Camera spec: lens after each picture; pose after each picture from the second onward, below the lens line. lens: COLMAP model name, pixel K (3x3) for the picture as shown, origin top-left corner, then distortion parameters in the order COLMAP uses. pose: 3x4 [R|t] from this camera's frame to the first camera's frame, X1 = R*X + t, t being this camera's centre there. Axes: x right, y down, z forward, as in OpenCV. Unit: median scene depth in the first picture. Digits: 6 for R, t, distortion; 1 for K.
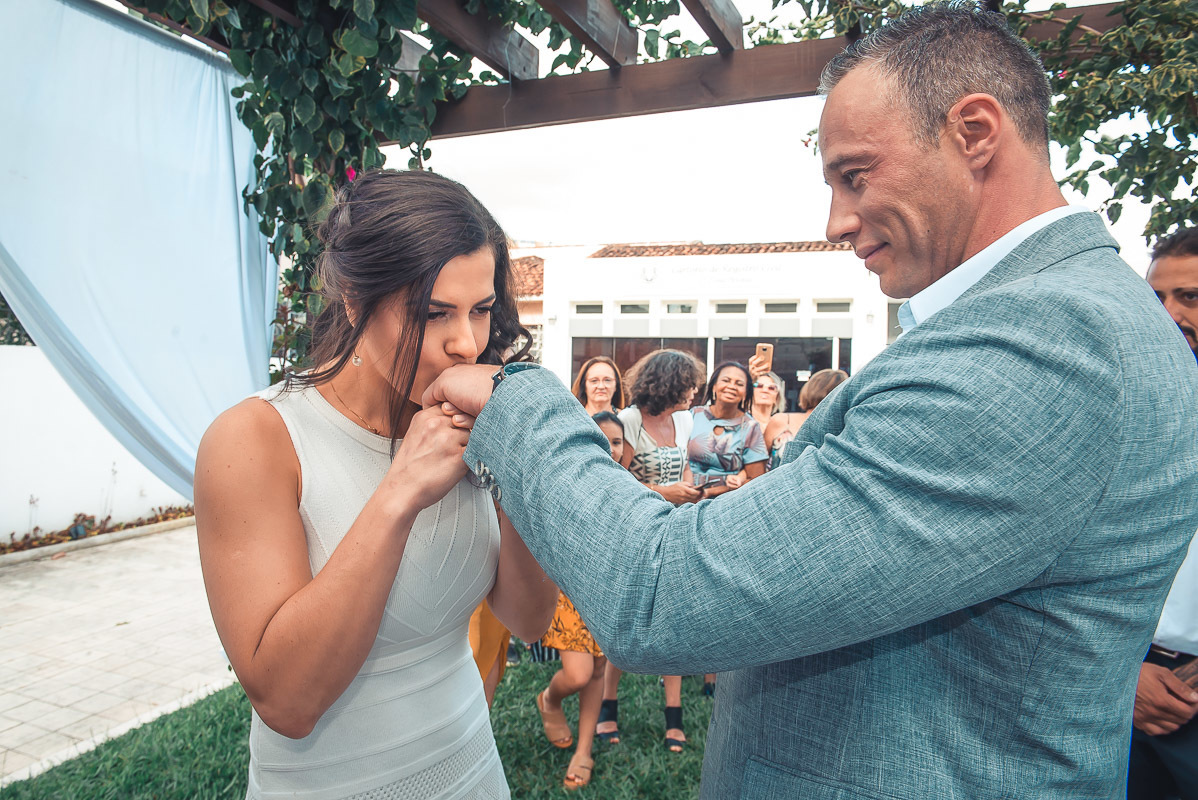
lens RADIAL K [[795.3, 0, 599.0], [0, 795.3, 400.0], [0, 0, 1]] dist [-0.067059, 0.007396]
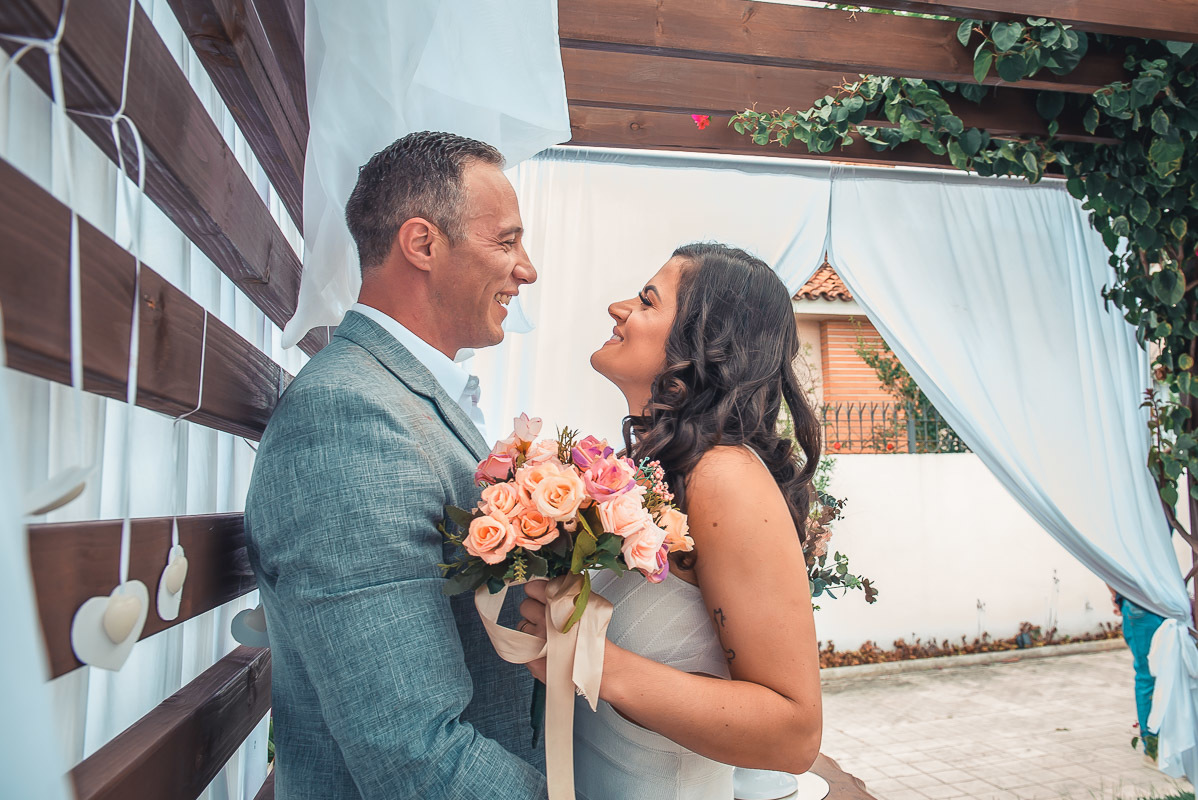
lens RADIAL K [[983.2, 0, 623.3], [0, 983.2, 386.7], [0, 0, 1]] dist [-0.040486, 0.003060]
pose [[0.545217, -0.126424, -0.828707, 0.303511], [0.015593, 0.989921, -0.140760, 0.052157], [0.838150, 0.063822, 0.541693, -0.312931]]
